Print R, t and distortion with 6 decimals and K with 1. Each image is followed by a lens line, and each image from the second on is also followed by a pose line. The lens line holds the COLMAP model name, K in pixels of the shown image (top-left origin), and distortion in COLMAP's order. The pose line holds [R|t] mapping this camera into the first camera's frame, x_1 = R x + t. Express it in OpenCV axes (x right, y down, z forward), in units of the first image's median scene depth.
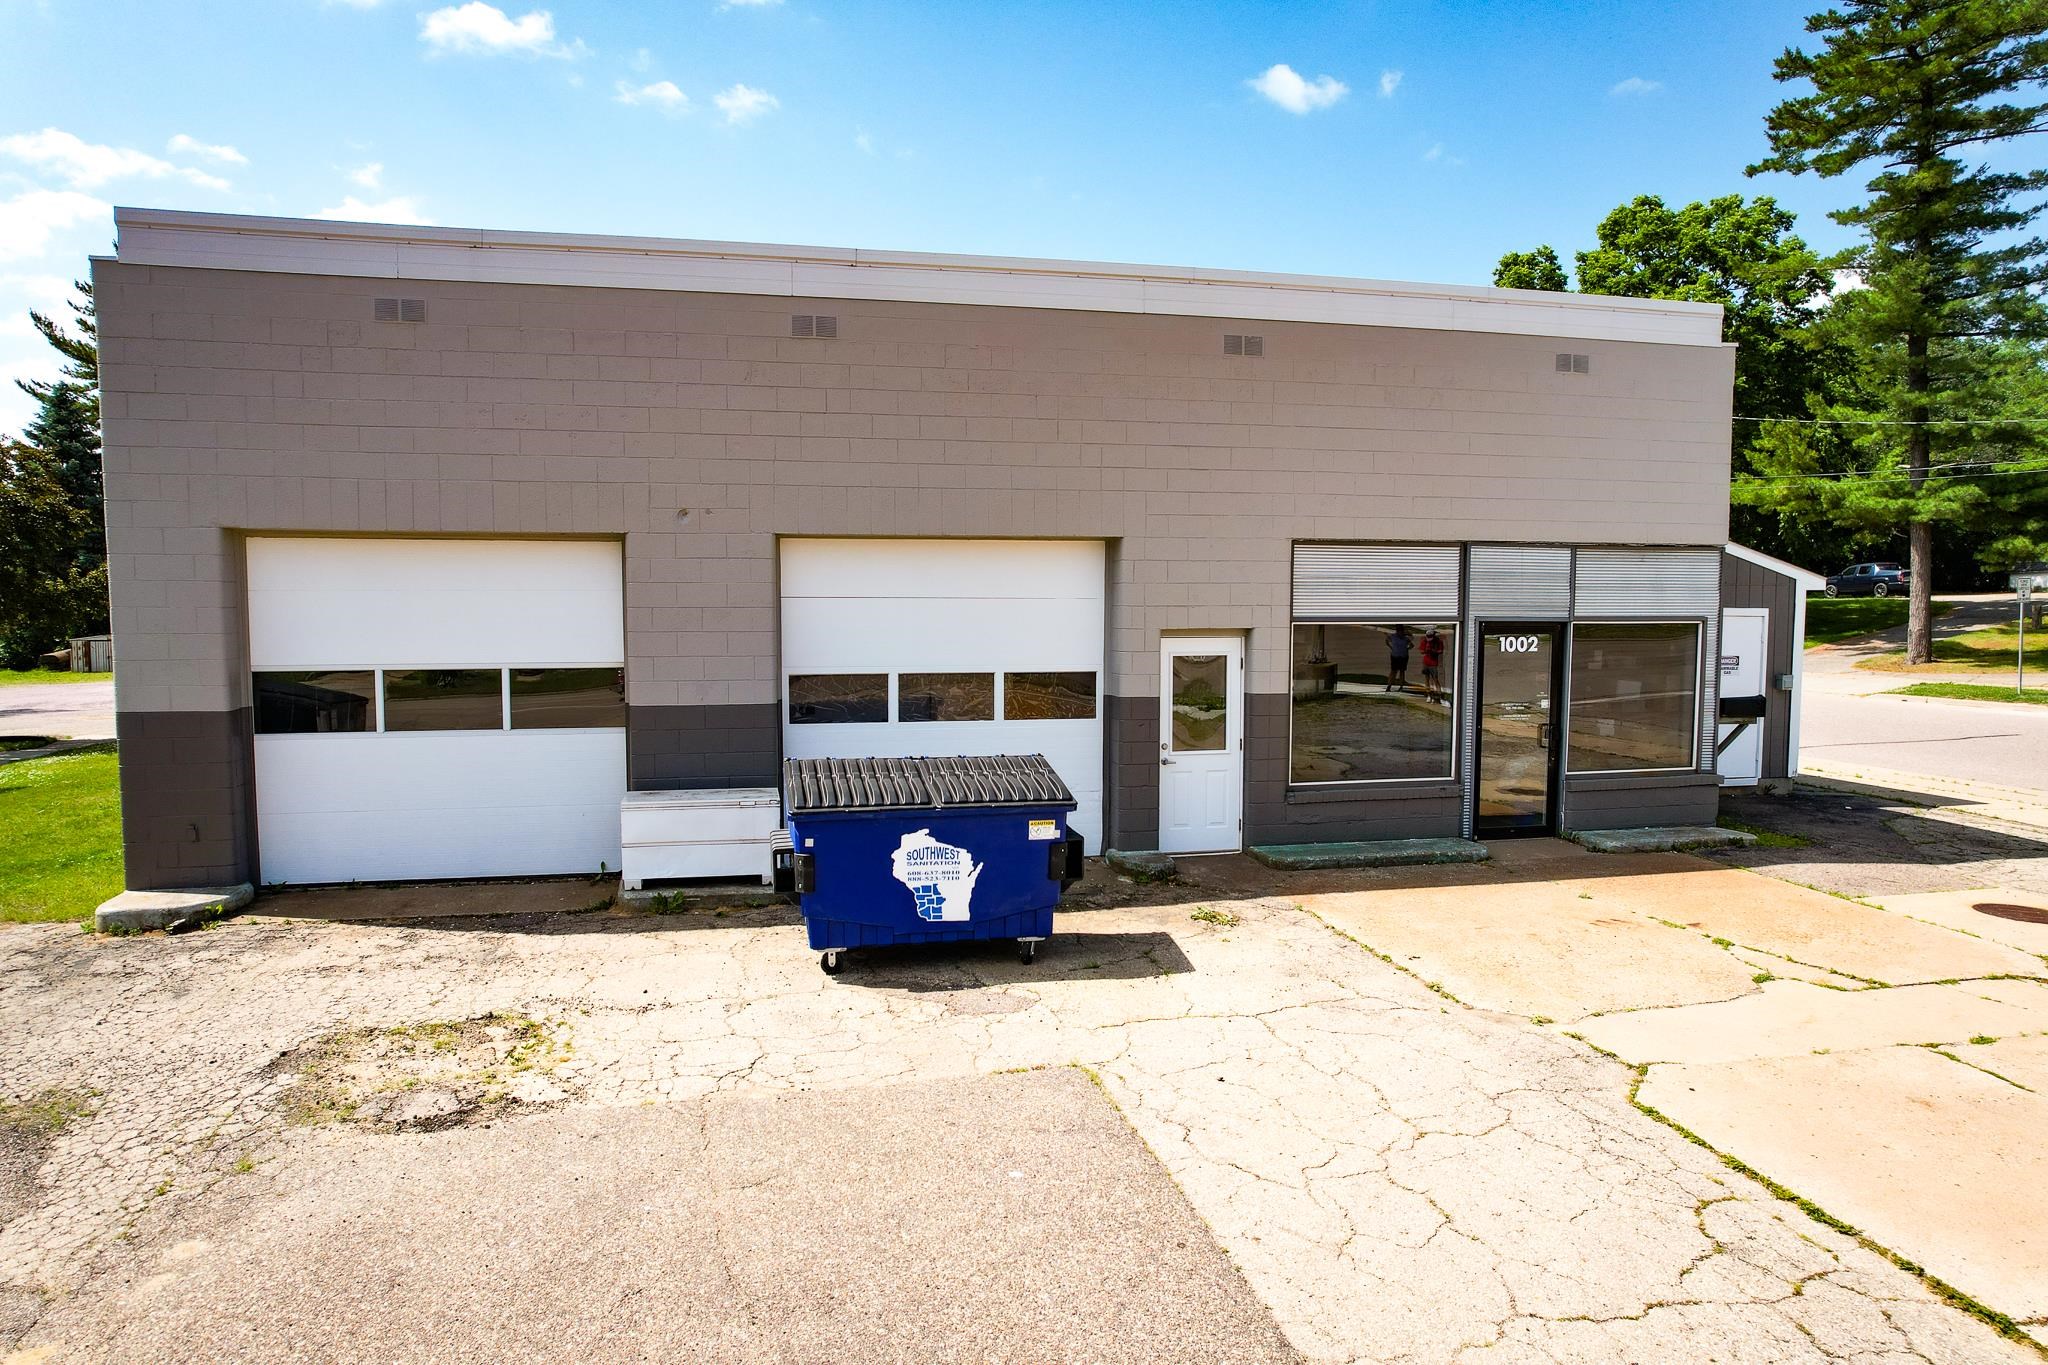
lens RADIAL K [[1309.1, 0, 1037.5], [0, 1309.1, 692.8], [0, 0, 1]] dist [-0.077226, 0.067884]
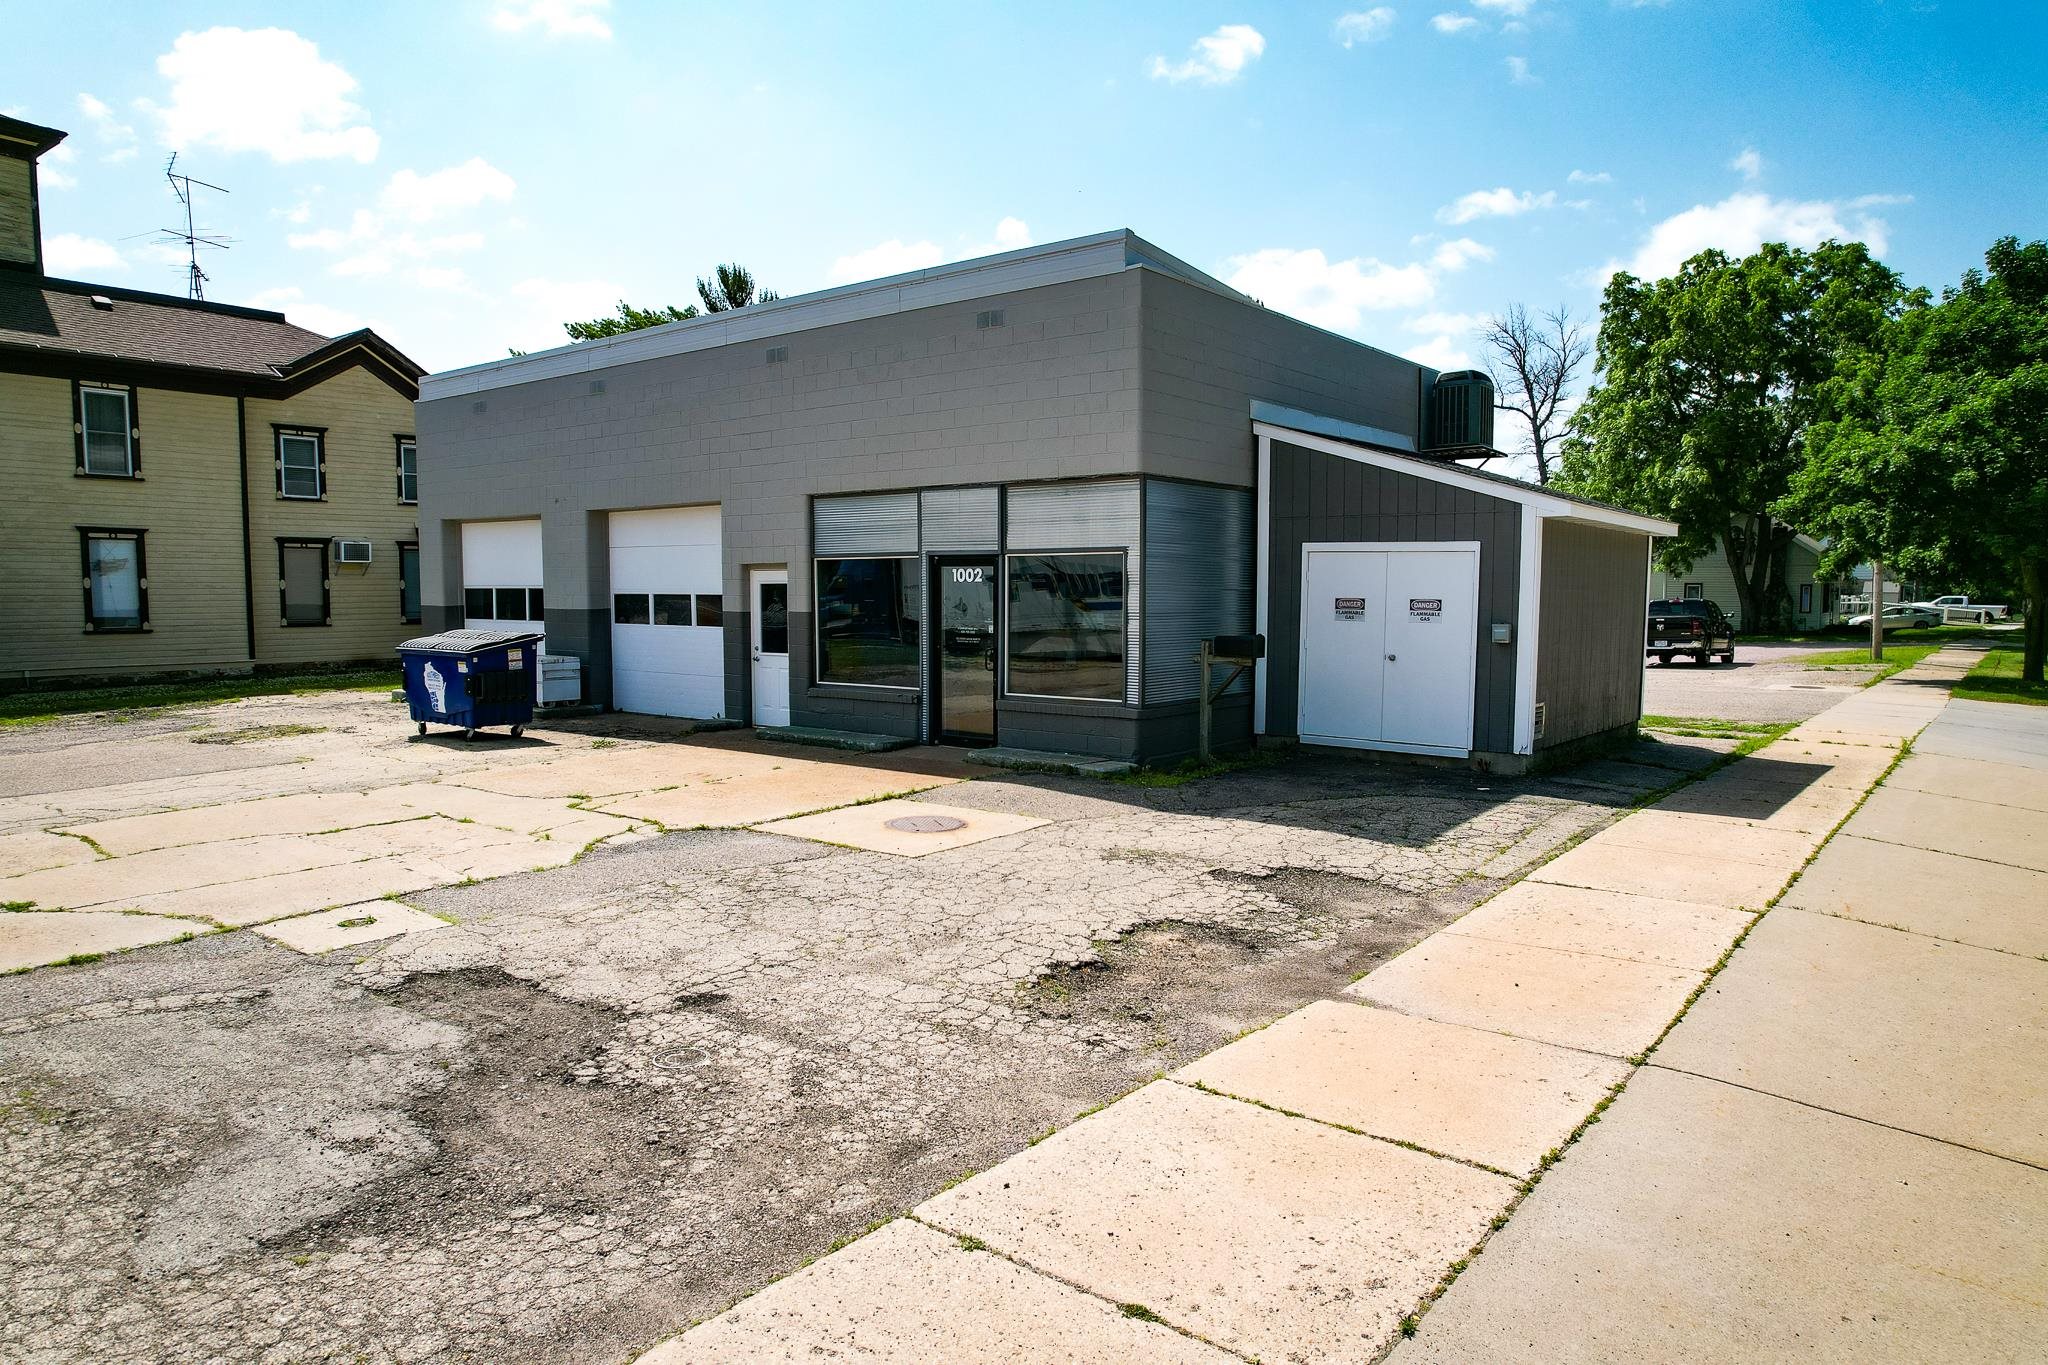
lens RADIAL K [[1309.1, 0, 1037.5], [0, 1309.1, 692.8], [0, 0, 1]] dist [-0.077226, 0.067884]
pose [[0.624700, 0.061527, -0.778437, 1.478131], [-0.057672, 0.997804, 0.032583, 0.027385], [0.778732, 0.024539, 0.626877, 0.381787]]
